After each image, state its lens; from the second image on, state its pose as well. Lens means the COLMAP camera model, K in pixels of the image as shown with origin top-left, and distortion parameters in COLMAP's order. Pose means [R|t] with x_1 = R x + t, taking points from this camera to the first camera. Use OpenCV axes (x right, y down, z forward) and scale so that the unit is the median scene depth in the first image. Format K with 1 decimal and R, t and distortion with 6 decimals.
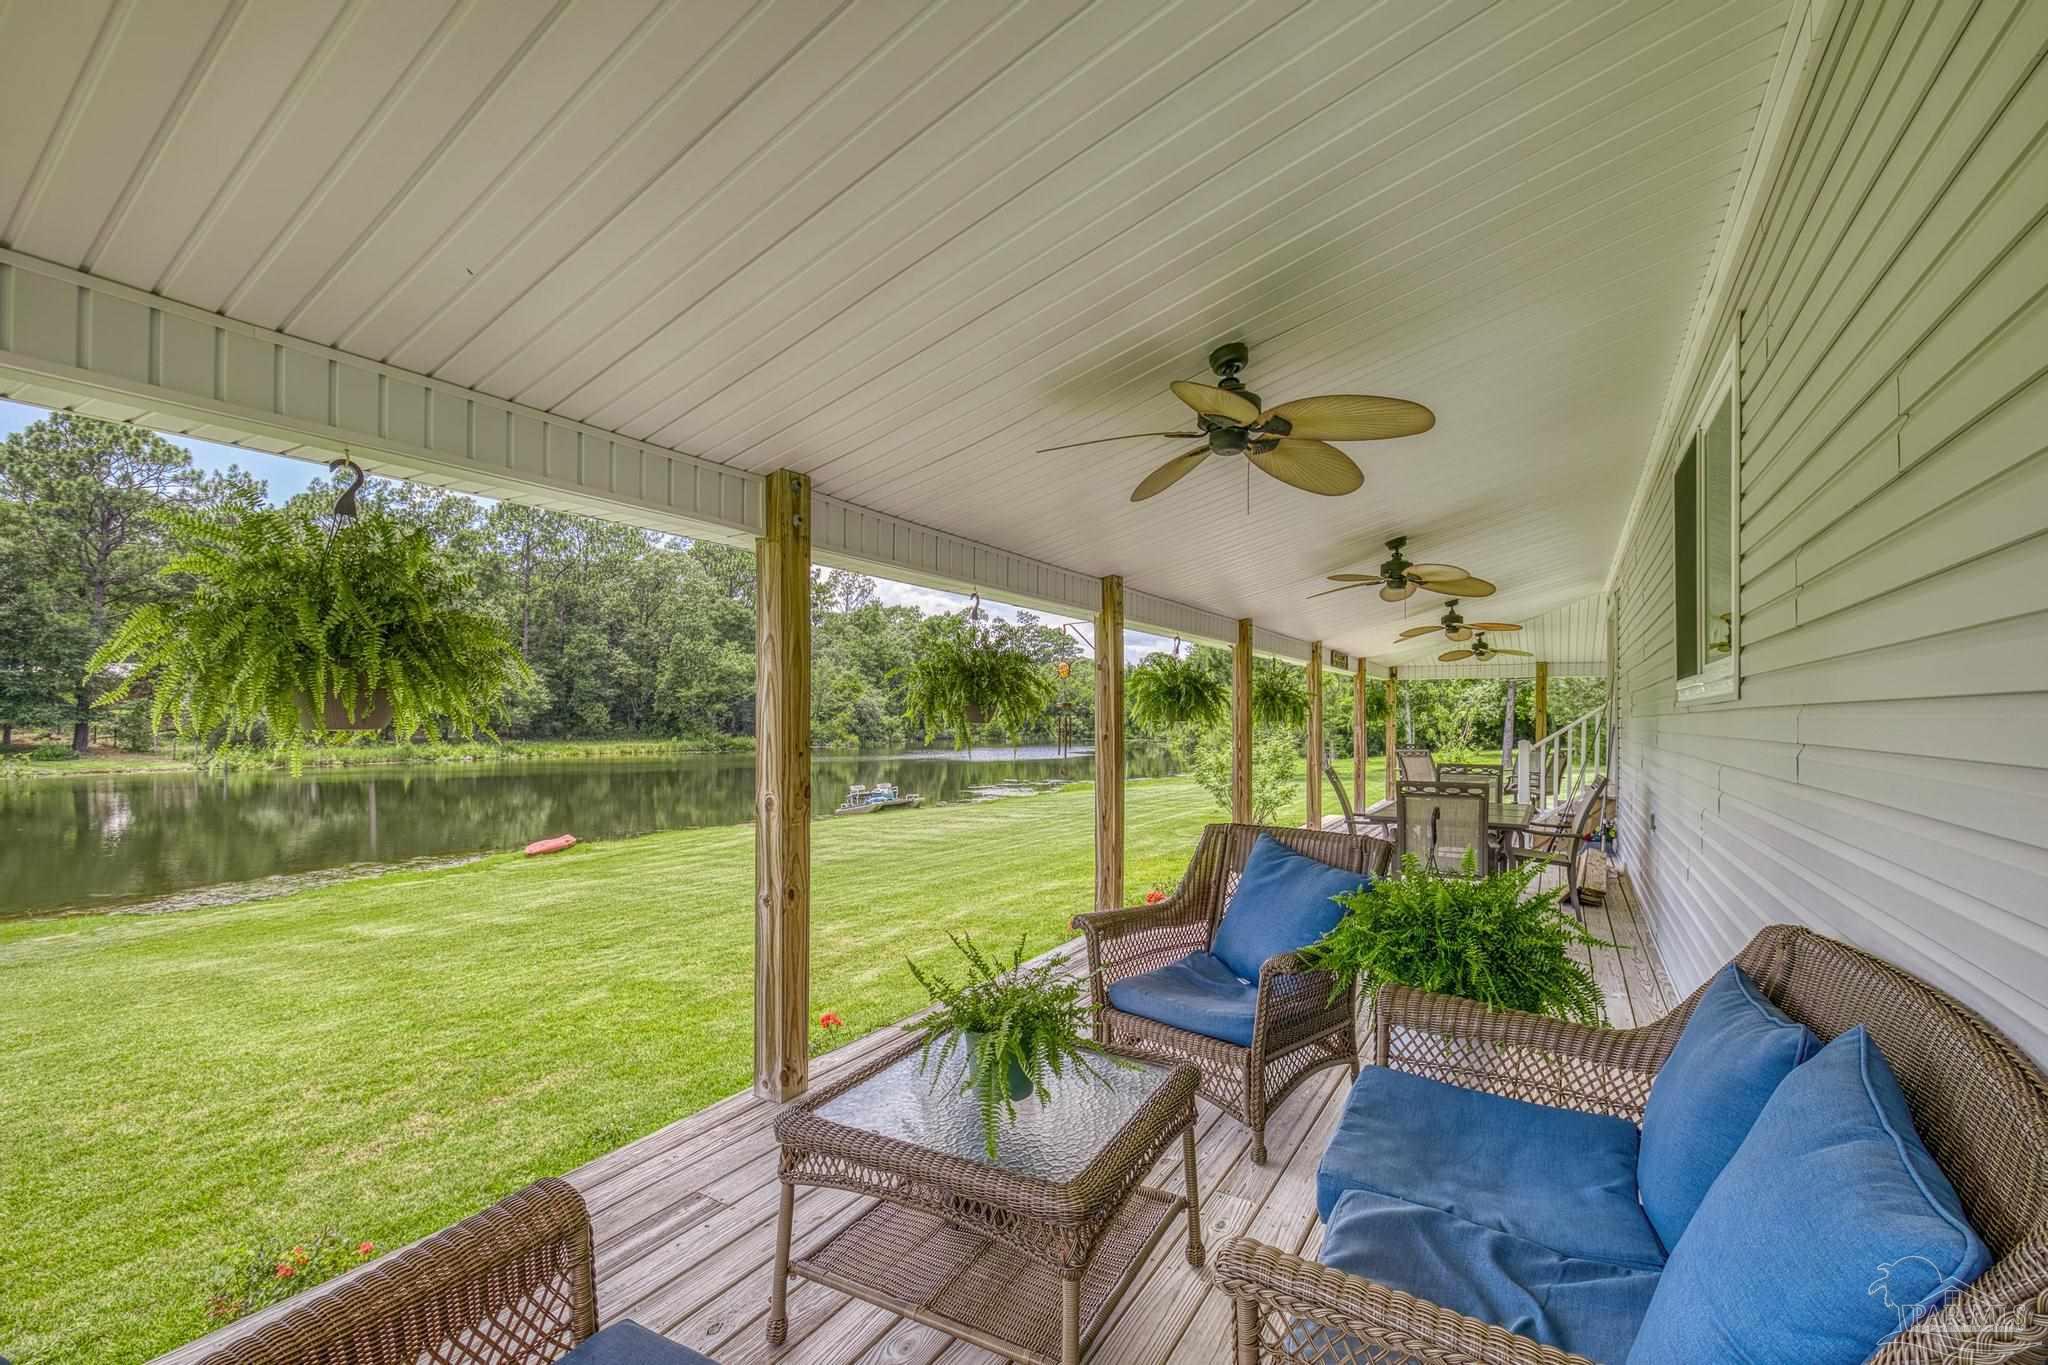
lens RADIAL K [[885.6, 0, 993.1], [0, 885.6, 706.0], [0, 0, 1]] dist [-0.006630, -0.002381]
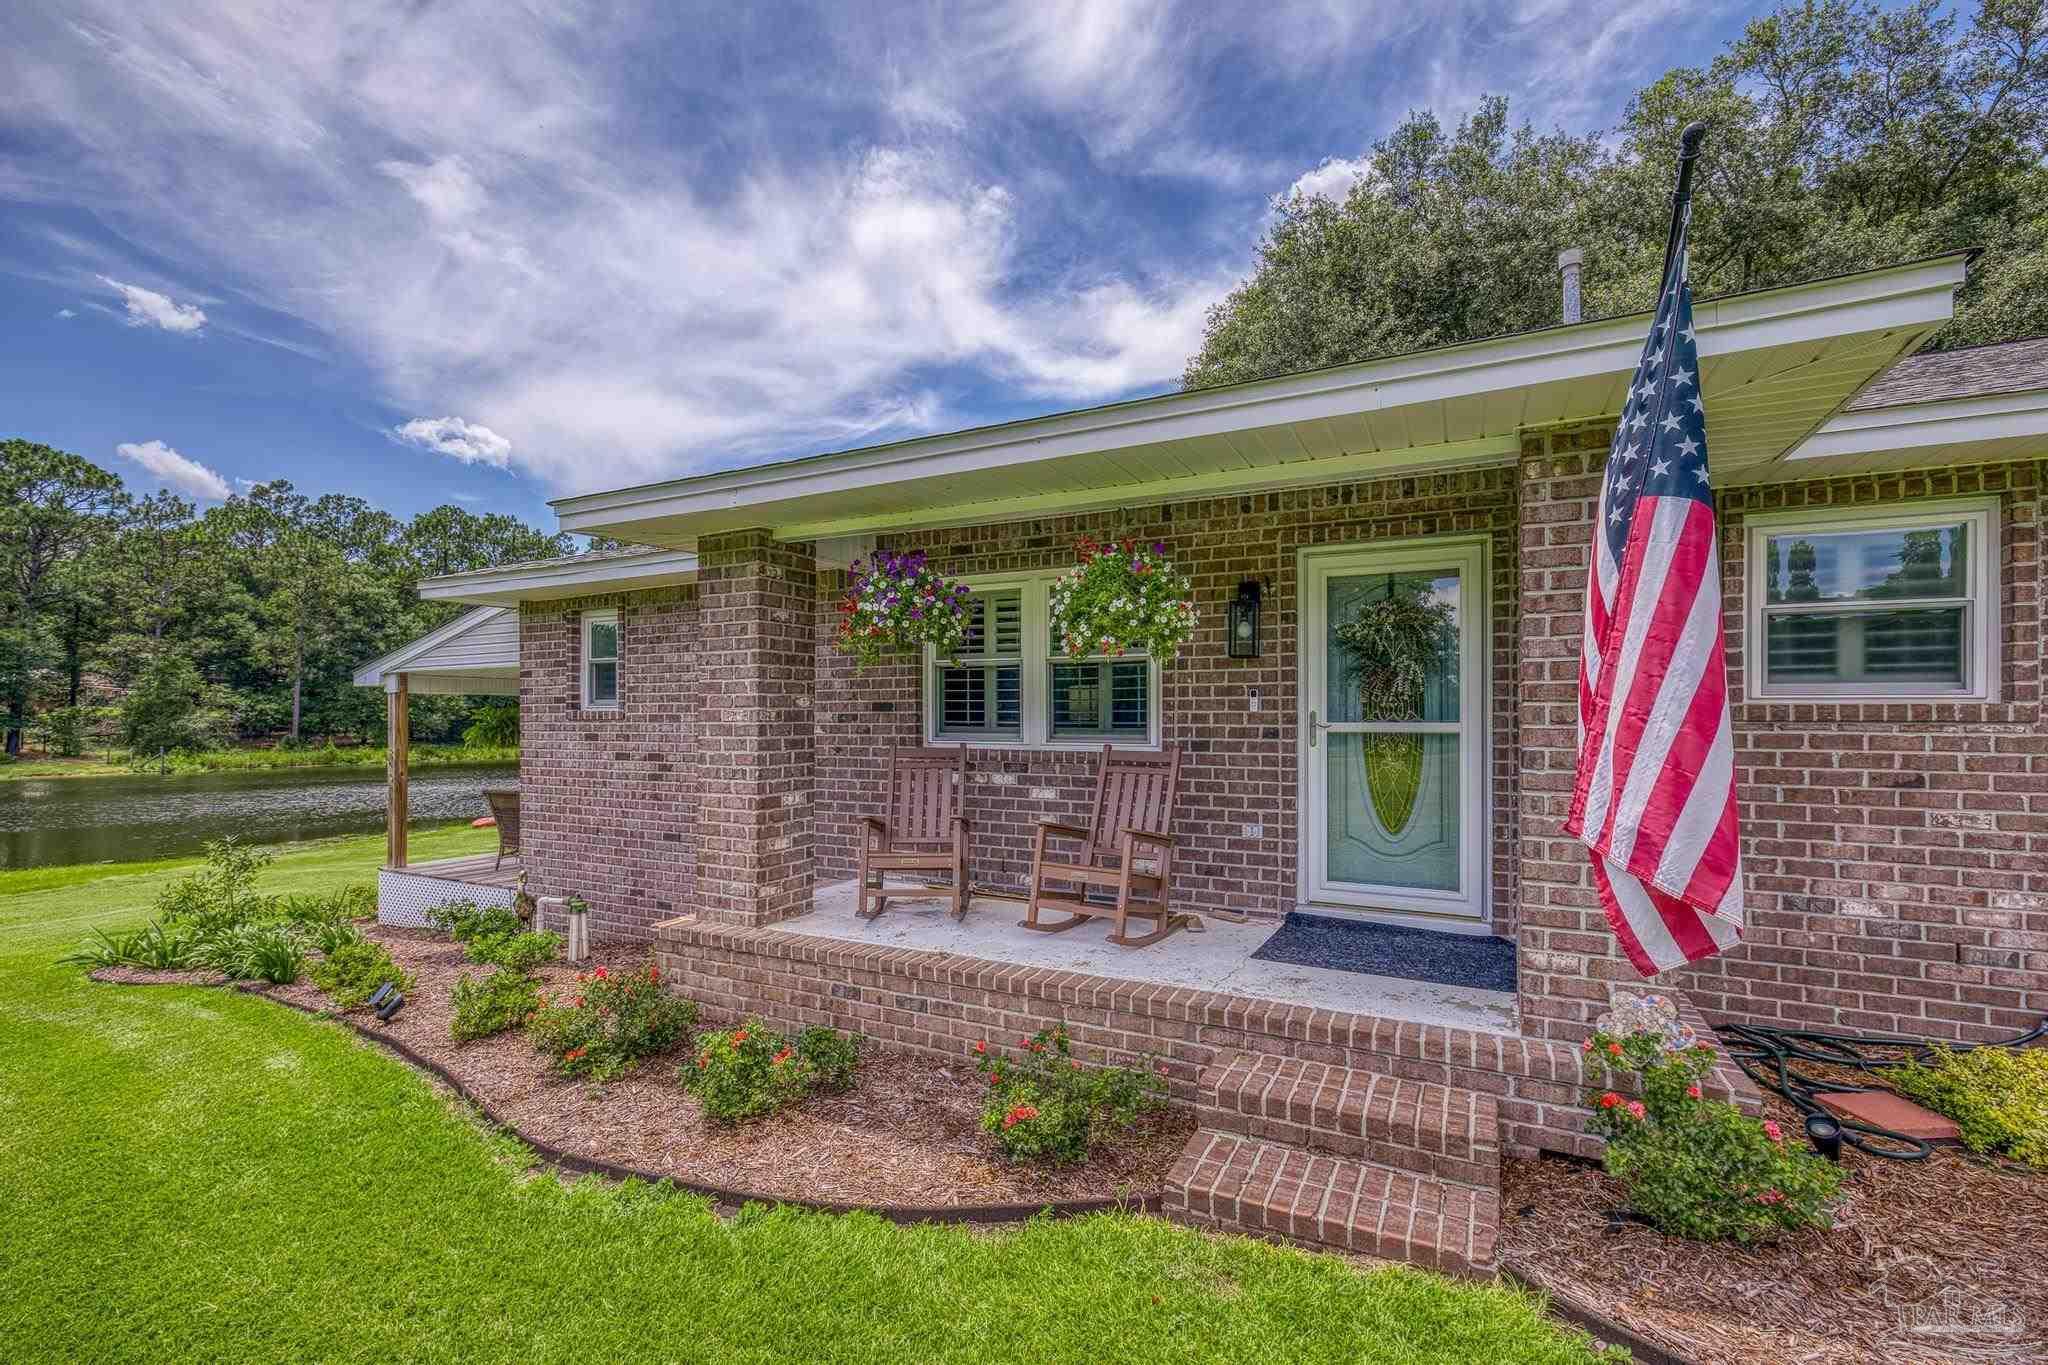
lens RADIAL K [[885.6, 0, 996.9], [0, 885.6, 707.4], [0, 0, 1]] dist [-0.006630, -0.002381]
pose [[0.996656, -0.002666, 0.081671, 0.053770], [0.002924, 0.999991, -0.003048, -0.000832], [-0.081663, 0.003276, 0.996655, -0.126989]]
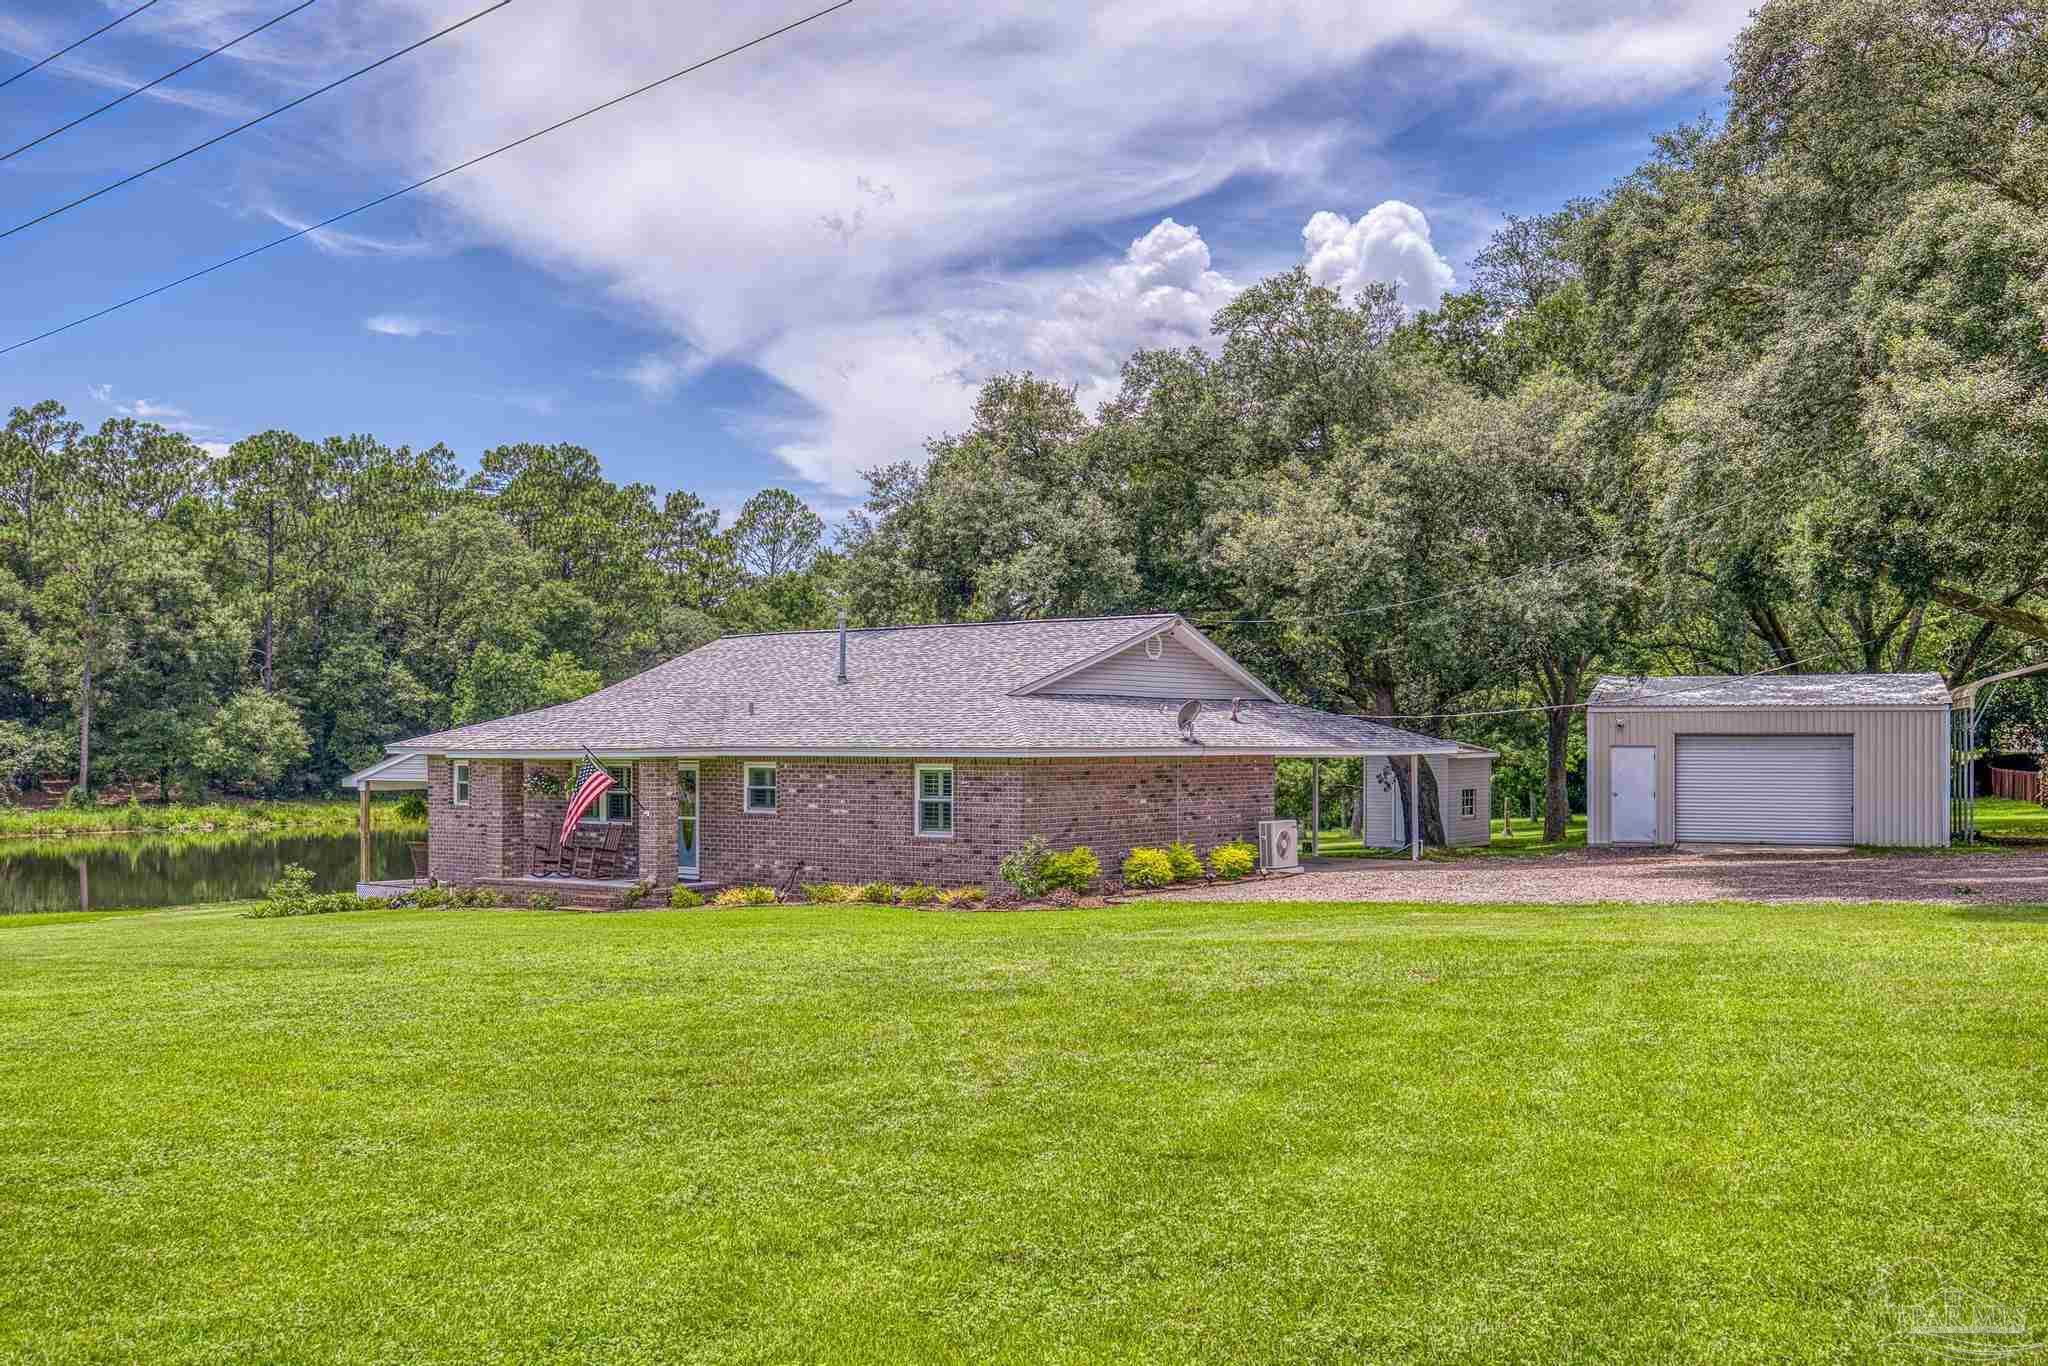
lens RADIAL K [[2012.7, 0, 1032.3], [0, 2012.7, 687.1], [0, 0, 1]] dist [-0.074186, 0.000000]
pose [[0.996278, -0.008483, -0.085776, 0.218001], [0.007108, 0.999841, -0.016331, -0.023140], [0.085901, 0.015660, 0.996181, -0.550107]]
